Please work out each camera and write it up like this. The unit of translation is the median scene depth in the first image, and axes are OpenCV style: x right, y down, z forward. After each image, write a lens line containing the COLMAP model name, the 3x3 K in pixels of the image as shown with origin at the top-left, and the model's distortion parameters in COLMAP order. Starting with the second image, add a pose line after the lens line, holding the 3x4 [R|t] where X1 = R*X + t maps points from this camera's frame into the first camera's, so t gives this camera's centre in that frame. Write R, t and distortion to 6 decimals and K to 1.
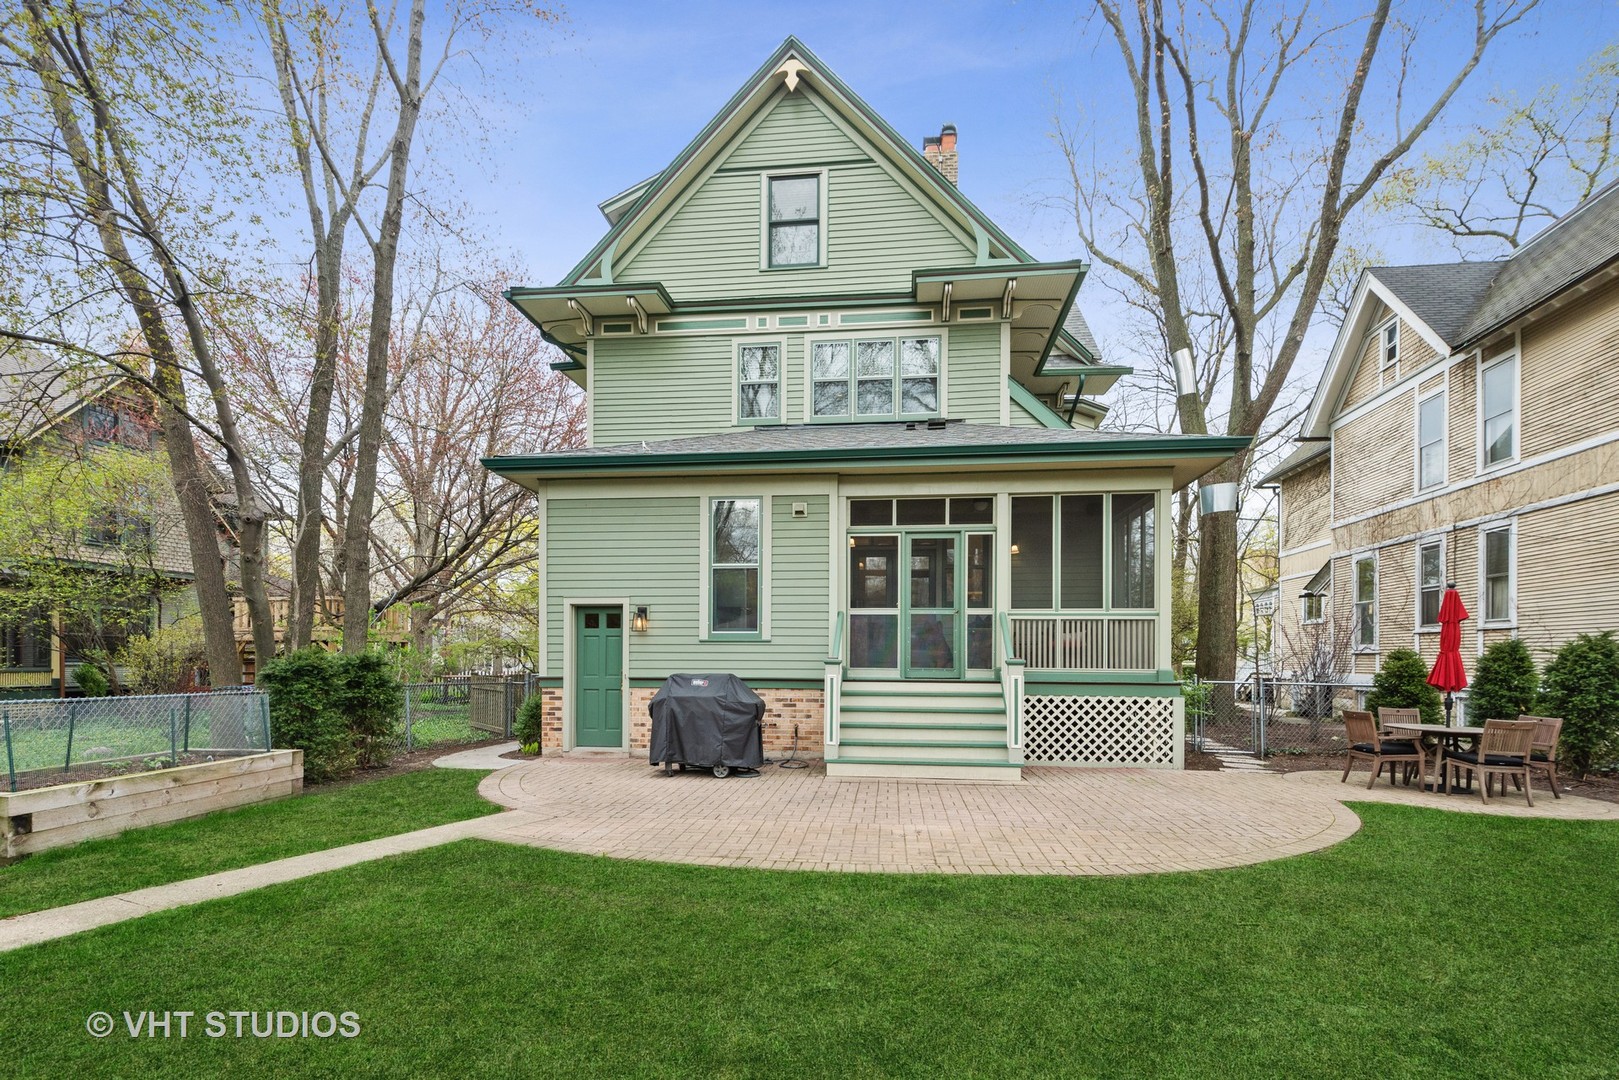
lens RADIAL K [[768.1, 0, 811.8], [0, 768.1, 644.0], [0, 0, 1]] dist [0.022255, -0.013539]
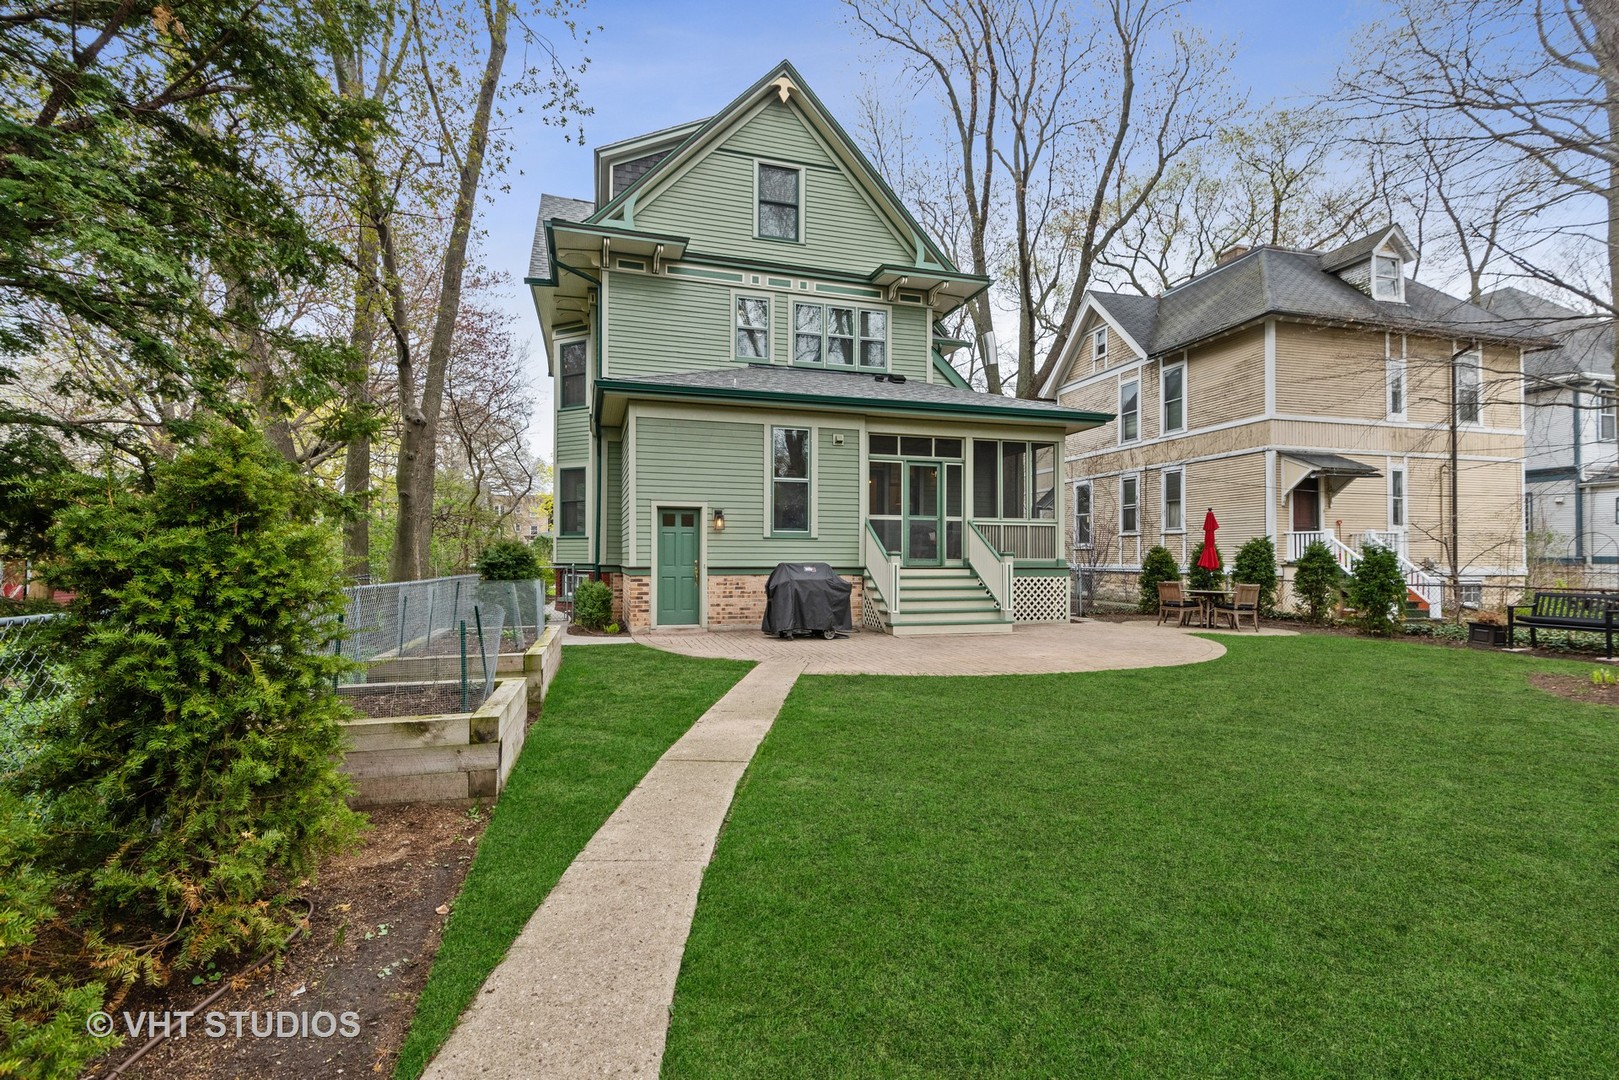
lens RADIAL K [[726.5, 0, 816.4], [0, 726.5, 532.3], [0, 0, 1]] dist [0.031041, -0.016157]
pose [[0.918151, 0.010971, 0.396080, -0.443578], [-0.006205, 0.999892, -0.013314, 0.002011], [-0.396183, 0.009766, 0.918120, -0.110352]]
